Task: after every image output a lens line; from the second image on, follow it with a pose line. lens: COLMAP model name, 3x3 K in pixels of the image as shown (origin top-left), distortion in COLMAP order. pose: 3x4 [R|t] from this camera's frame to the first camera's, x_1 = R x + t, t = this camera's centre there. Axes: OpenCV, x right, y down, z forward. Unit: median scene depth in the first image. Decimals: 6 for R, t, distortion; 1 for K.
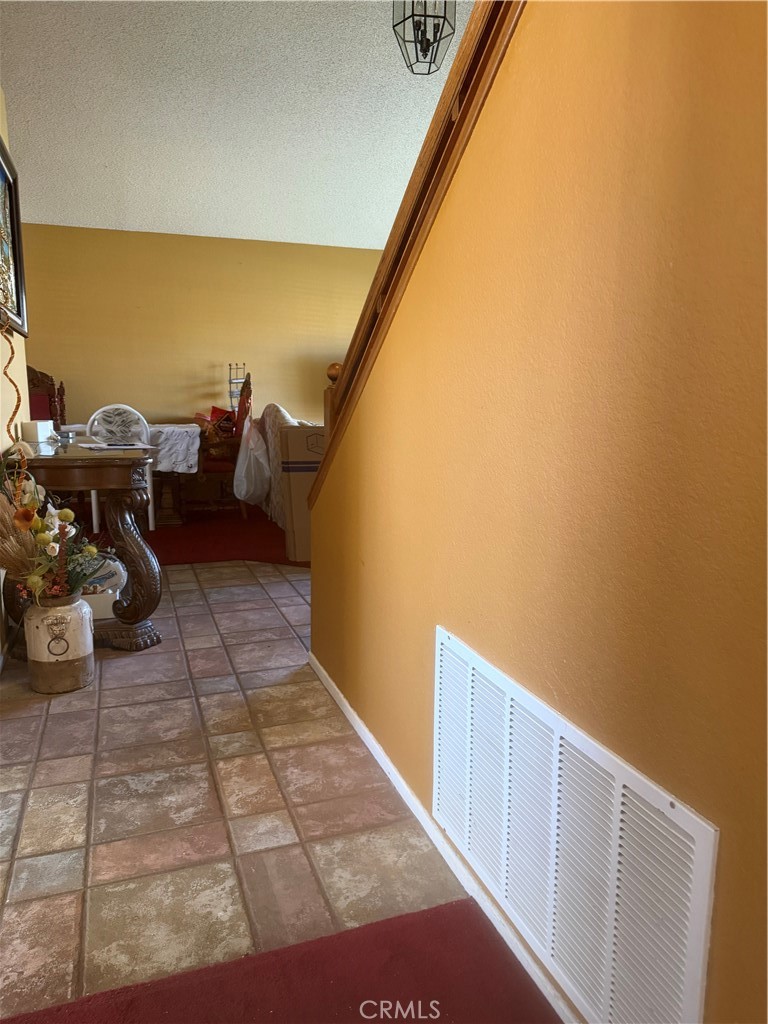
lens RADIAL K [[725.8, 0, 375.5], [0, 725.8, 513.8], [0, 0, 1]] dist [0.057598, -0.079975]
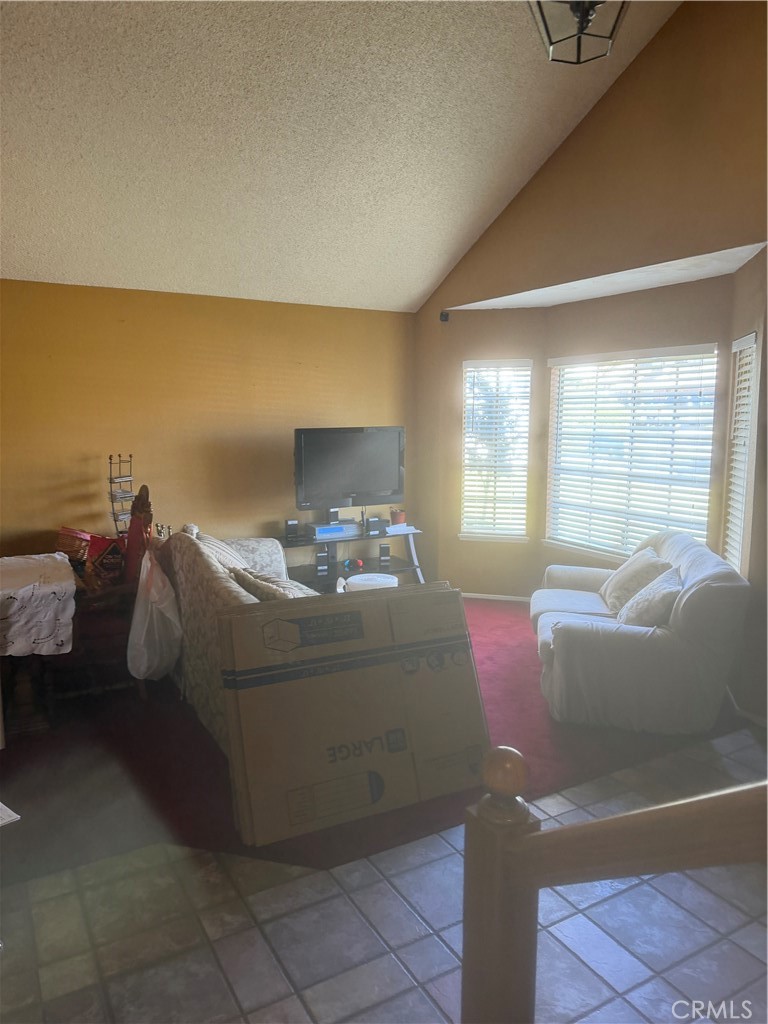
lens RADIAL K [[725.8, 0, 375.5], [0, 725.8, 513.8], [0, 0, 1]] dist [0.057598, -0.079975]
pose [[0.983424, -0.028076, 0.179132, -0.086170], [0.032417, 0.999246, -0.021352, -0.150363], [-0.178398, 0.026805, 0.983593, 0.284319]]
